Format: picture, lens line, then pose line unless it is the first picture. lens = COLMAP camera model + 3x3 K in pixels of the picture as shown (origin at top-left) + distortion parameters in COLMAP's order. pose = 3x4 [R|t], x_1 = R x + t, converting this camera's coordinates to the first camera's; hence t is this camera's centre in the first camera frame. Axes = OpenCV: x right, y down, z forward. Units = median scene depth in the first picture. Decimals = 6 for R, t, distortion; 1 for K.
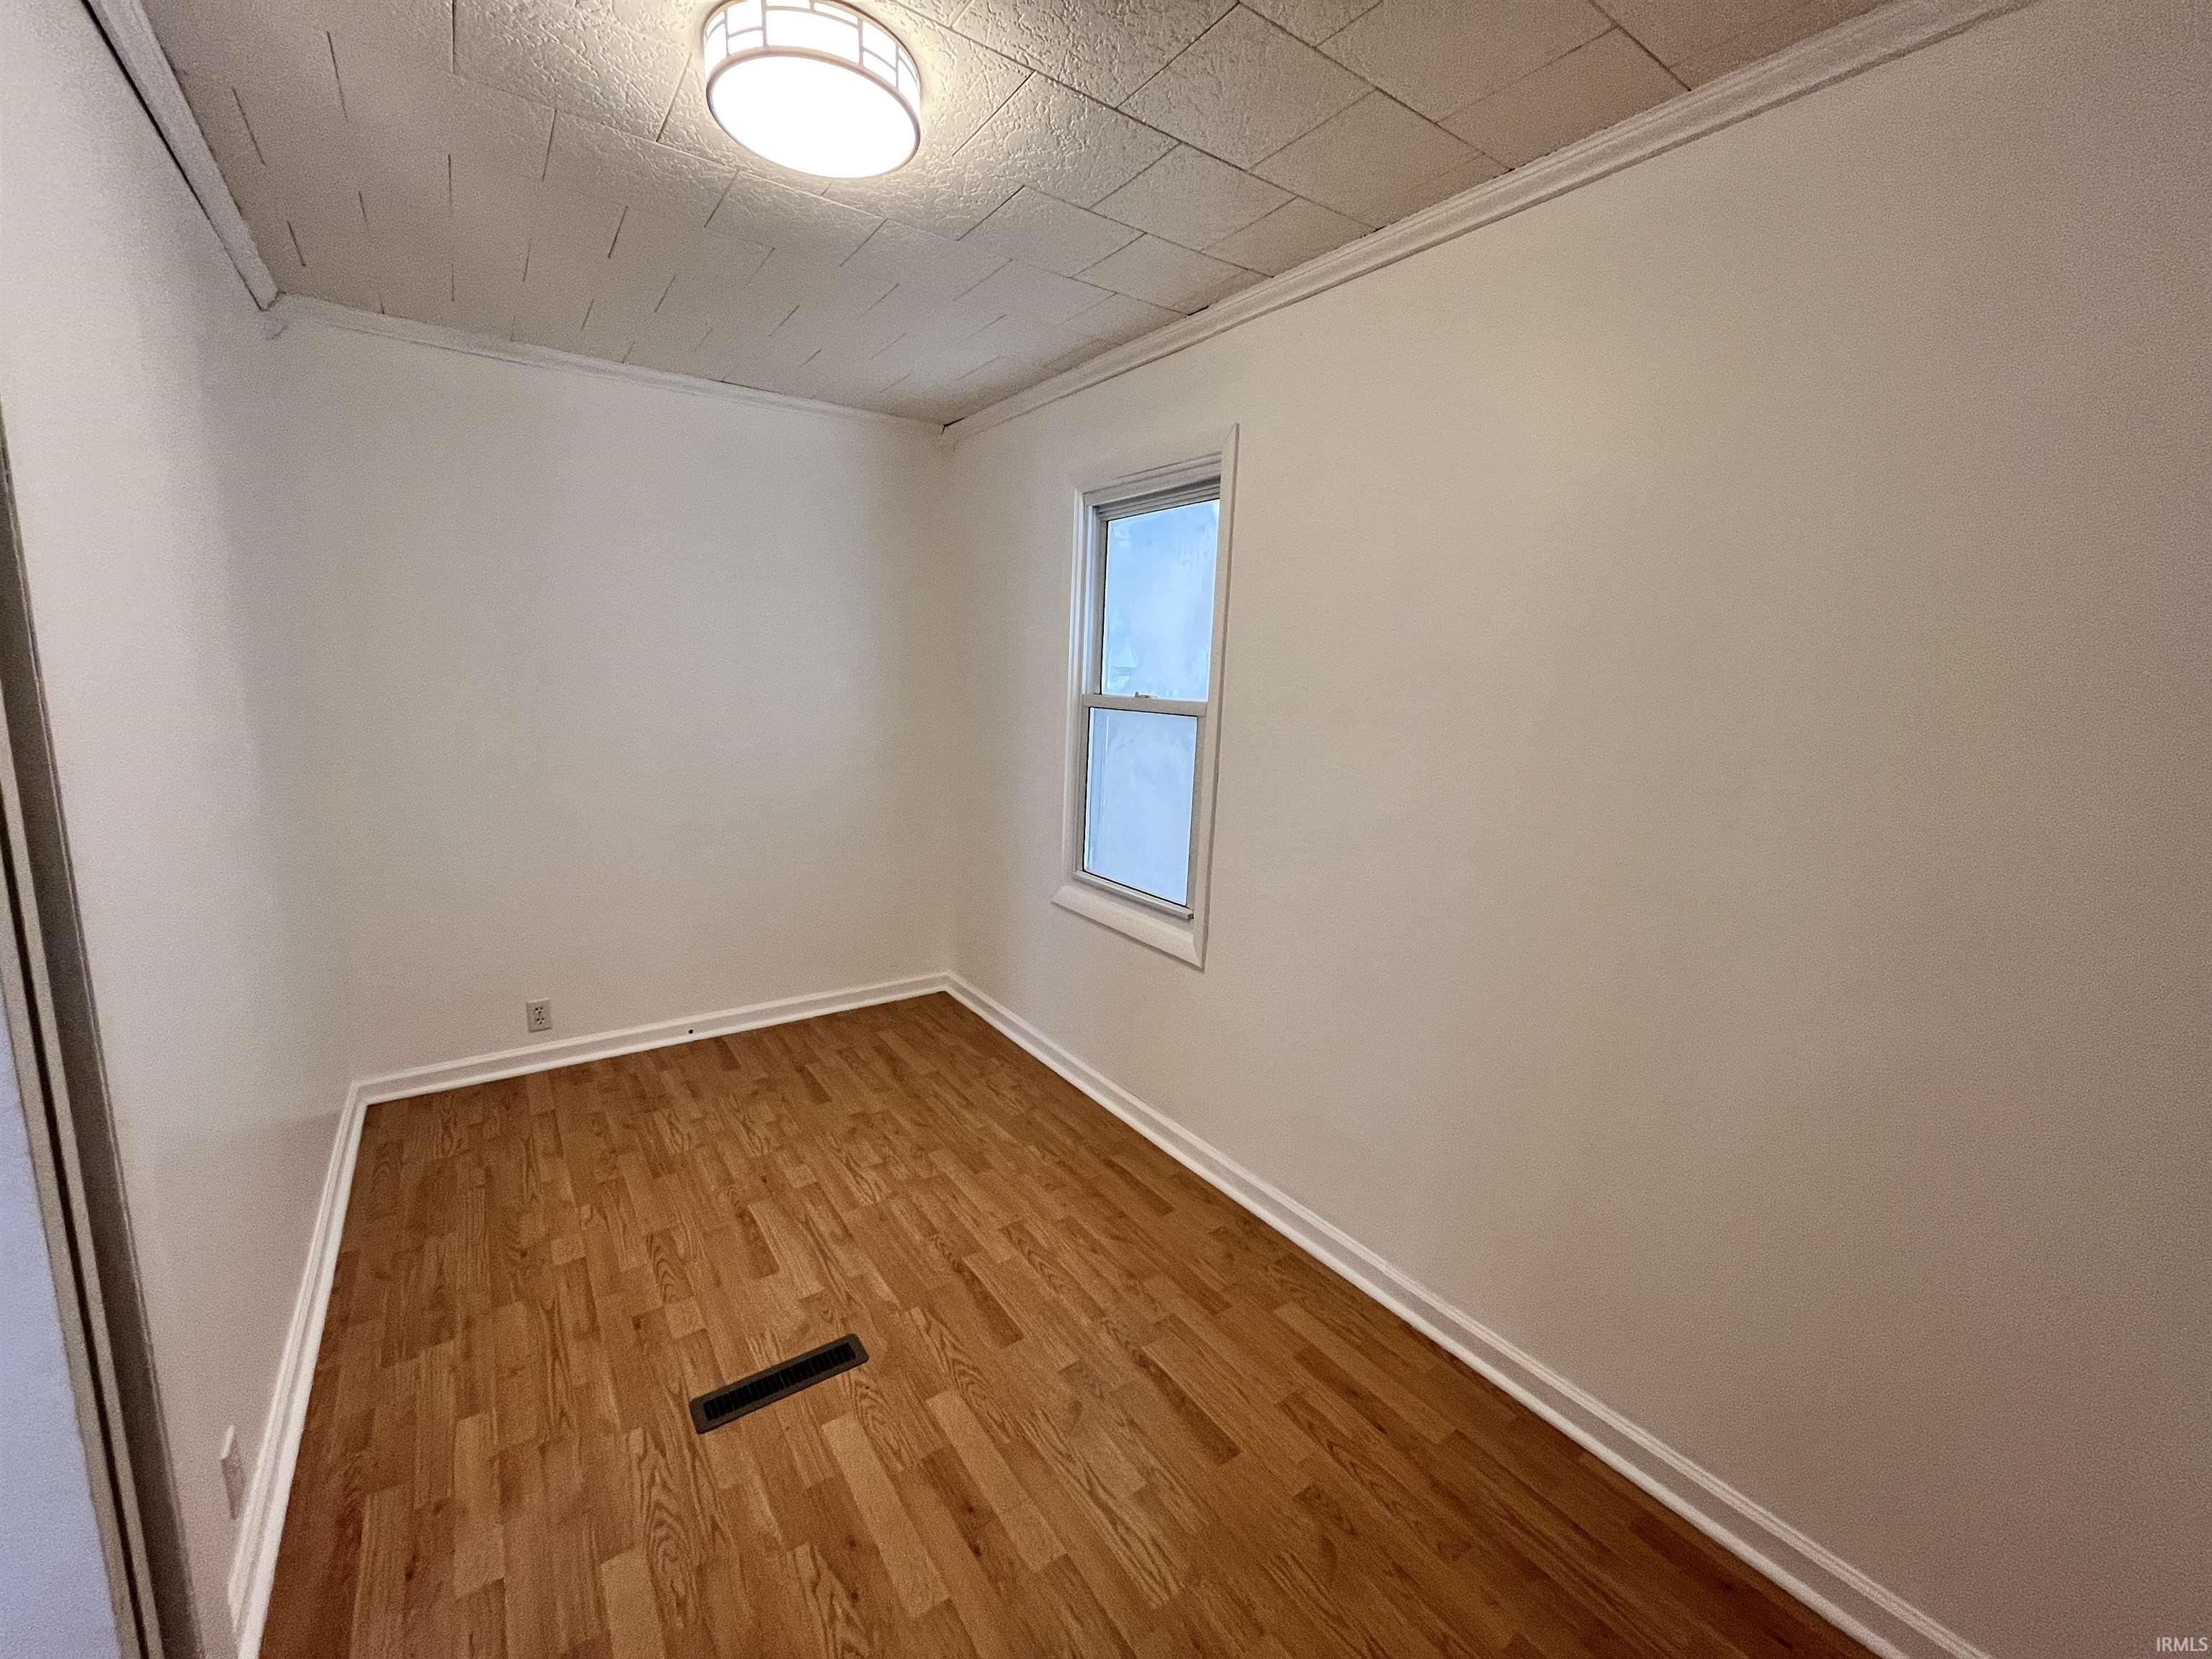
lens RADIAL K [[891.0, 0, 1106.3], [0, 891.0, 829.0], [0, 0, 1]] dist [-0.000931, -0.000268]
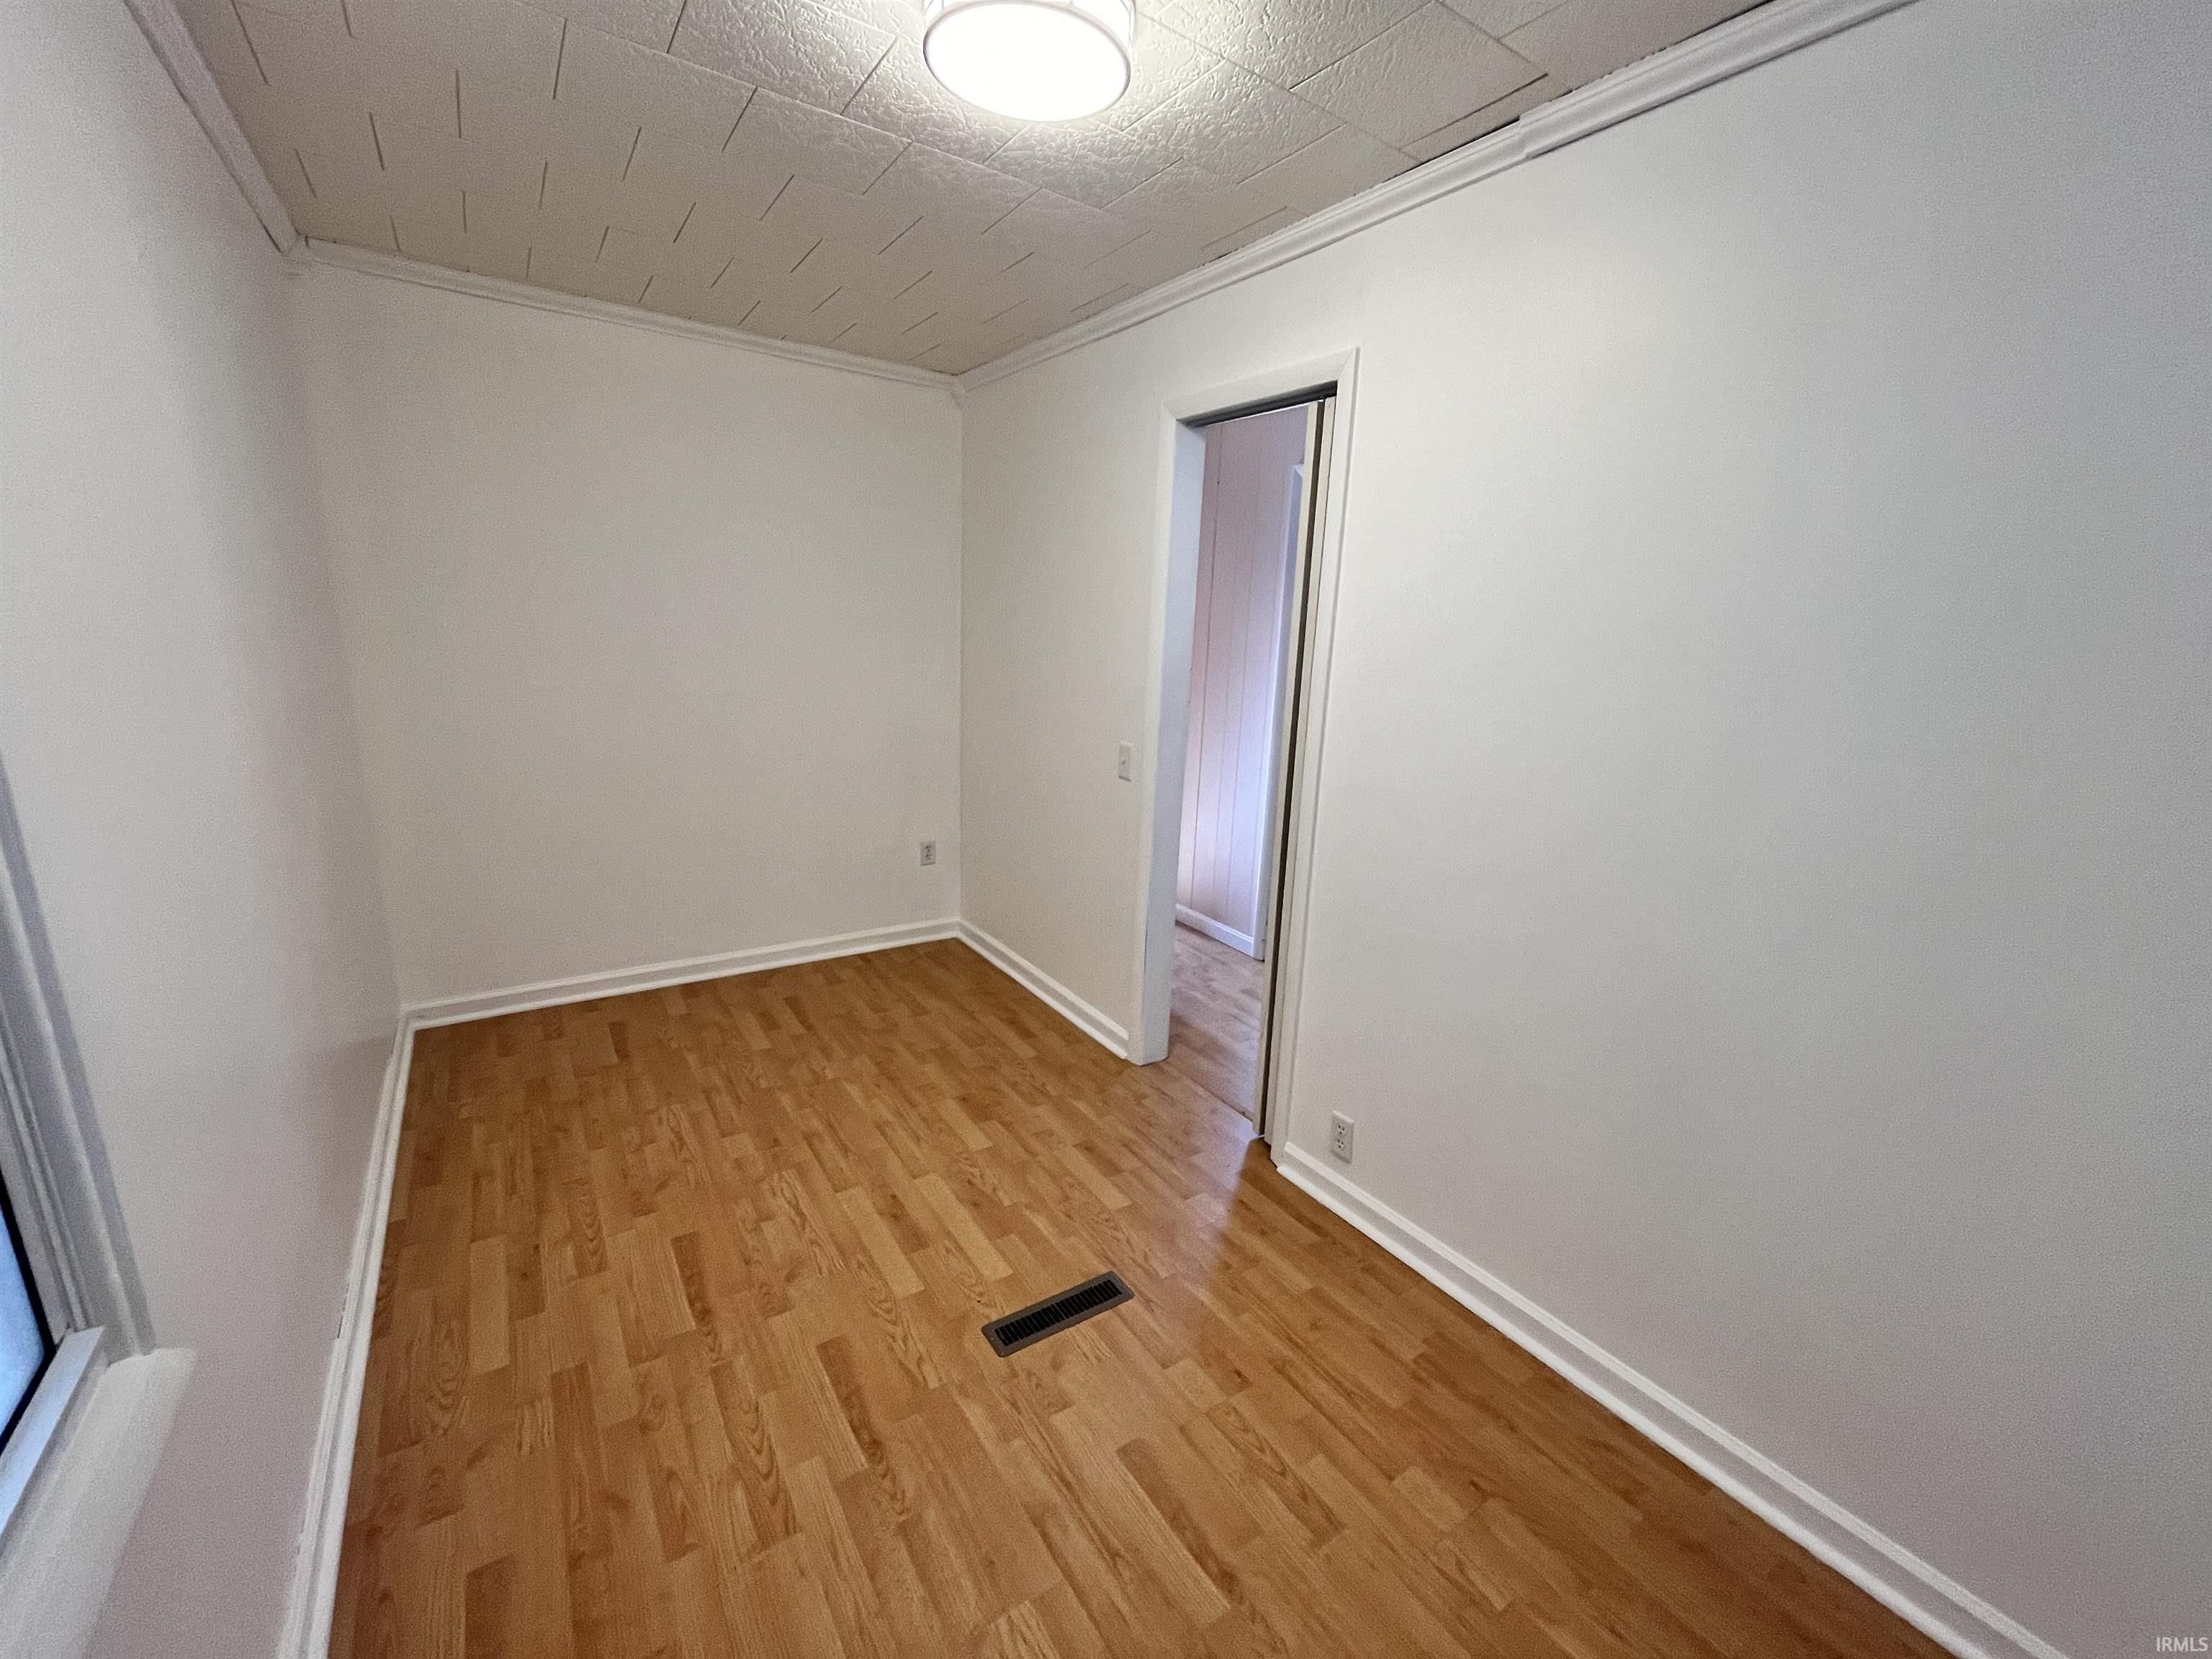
lens RADIAL K [[891.0, 0, 1107.4], [0, 891.0, 836.9], [0, 0, 1]] dist [-0.000931, -0.000268]
pose [[-0.996865, -0.079122, 0.000939, -0.353349], [-0.072035, 0.912362, 0.402998, -0.303864], [-0.032743, 0.401667, -0.915200, 1.630950]]
